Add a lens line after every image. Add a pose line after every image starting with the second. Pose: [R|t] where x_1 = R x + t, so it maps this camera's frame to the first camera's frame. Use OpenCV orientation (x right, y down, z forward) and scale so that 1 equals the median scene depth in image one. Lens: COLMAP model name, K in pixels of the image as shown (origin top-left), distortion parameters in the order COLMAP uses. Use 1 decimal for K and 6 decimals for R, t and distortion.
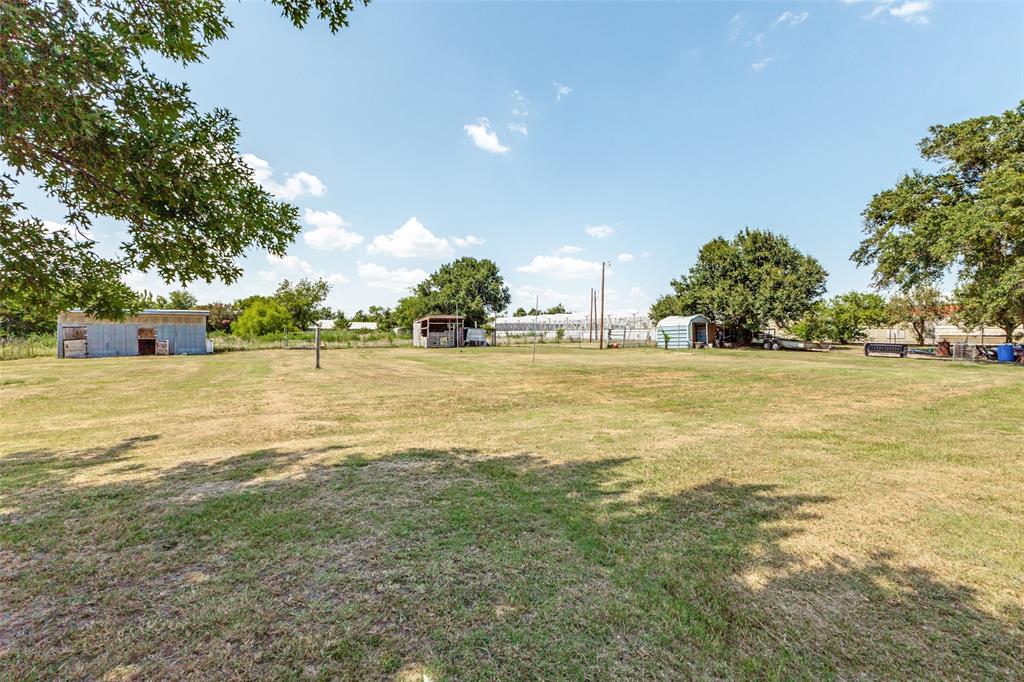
lens RADIAL K [[438.8, 0, 513.9], [0, 438.8, 335.1], [0, 0, 1]] dist [0.000755, 0.000096]
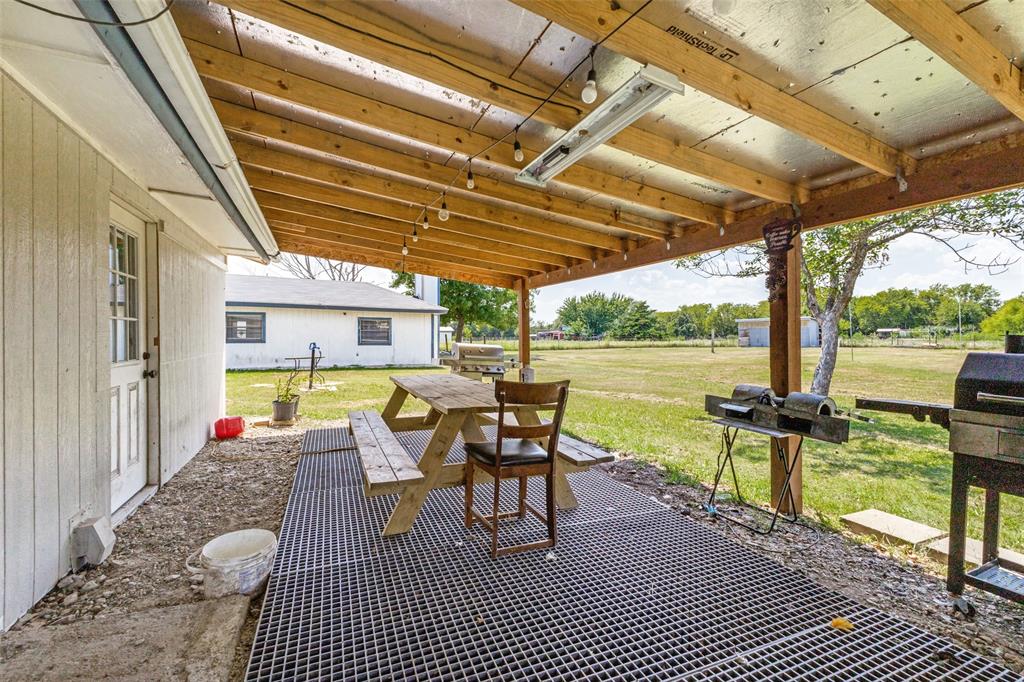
lens RADIAL K [[435.2, 0, 515.0], [0, 435.2, 337.4], [0, 0, 1]] dist [0.006139, 0.000155]
pose [[-0.114502, 0.003275, -0.993418, 0.450512], [-0.001086, 0.999994, 0.003422, 0.003880], [0.993422, 0.001471, -0.114498, 0.133550]]
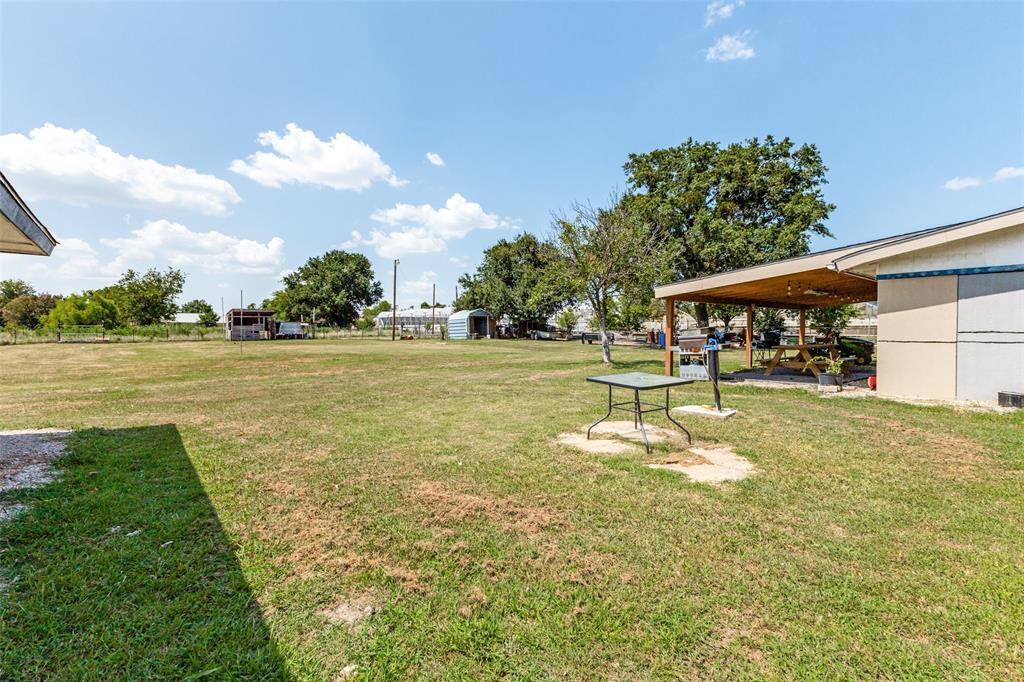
lens RADIAL K [[438.8, 0, 513.9], [0, 438.8, 335.1], [0, 0, 1]] dist [0.000755, 0.000096]
pose [[0.987712, -0.005360, 0.156193, 0.215388], [0.003376, 0.999910, 0.012967, 0.003769], [-0.156249, -0.012280, 0.987641, -0.074763]]
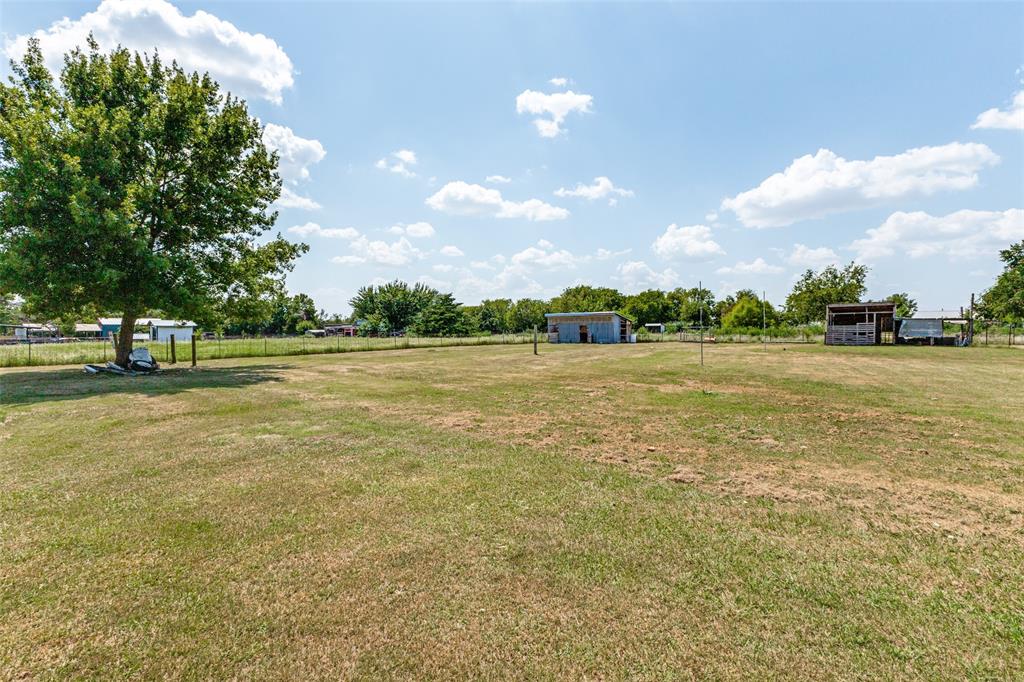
lens RADIAL K [[435.2, 0, 515.0], [0, 435.2, 337.4], [0, 0, 1]] dist [0.006139, 0.000155]
pose [[0.319177, 0.015642, -0.947566, 0.279454], [0.004025, 0.999832, 0.017861, -0.000572], [0.947687, -0.009515, 0.319061, 0.159713]]
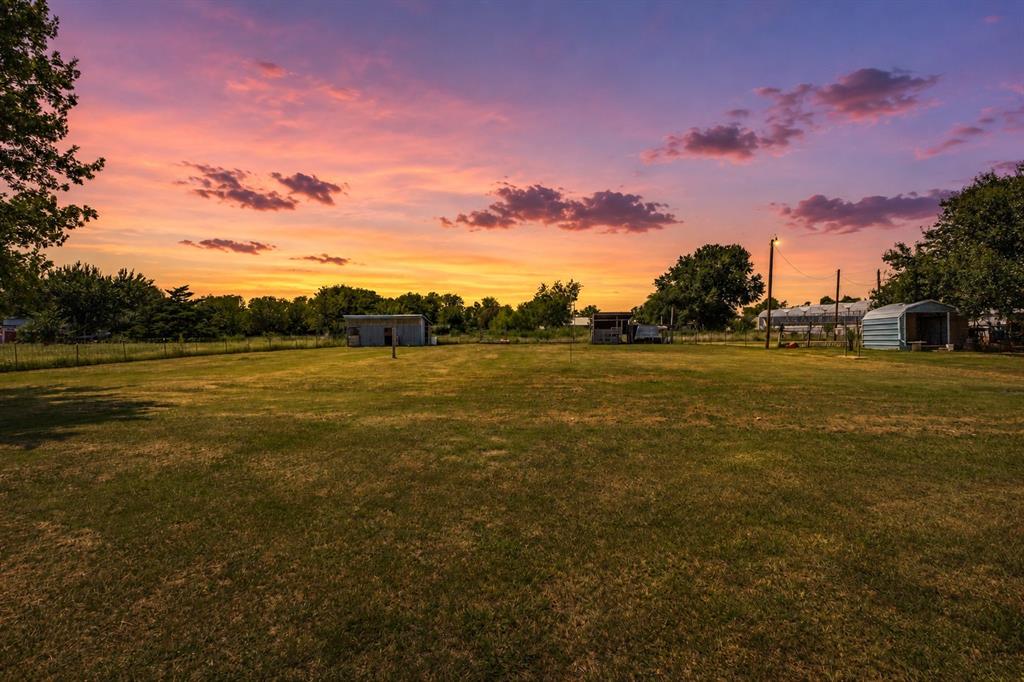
lens RADIAL K [[435.3, 0, 511.3], [0, 435.3, 339.9], [0, 0, 1]] dist [0.001911, 0.000461]
pose [[0.784254, 0.009517, -0.620367, 0.216951], [0.003700, 0.999793, 0.020016, -0.001402], [0.620429, -0.017993, 0.784056, 0.056478]]
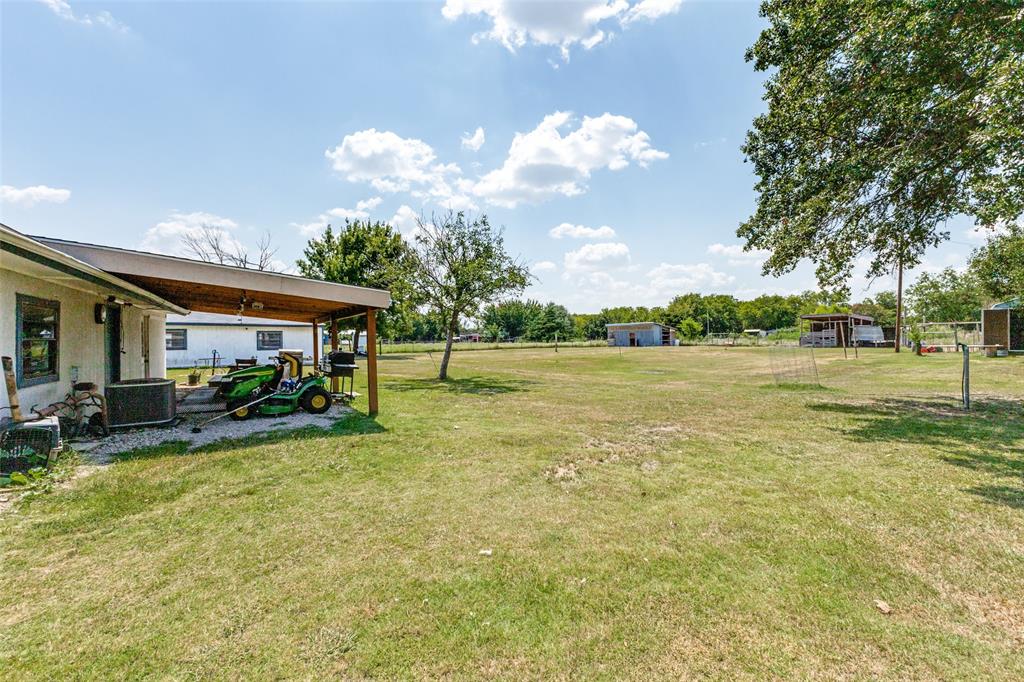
lens RADIAL K [[435.2, 0, 515.0], [0, 435.2, 337.4], [0, 0, 1]] dist [0.006139, 0.000155]
pose [[0.007892, 0.000602, -0.999969, 0.603735], [0.009845, 0.999951, 0.000679, -0.000361], [0.999920, -0.009850, 0.007886, 0.248566]]
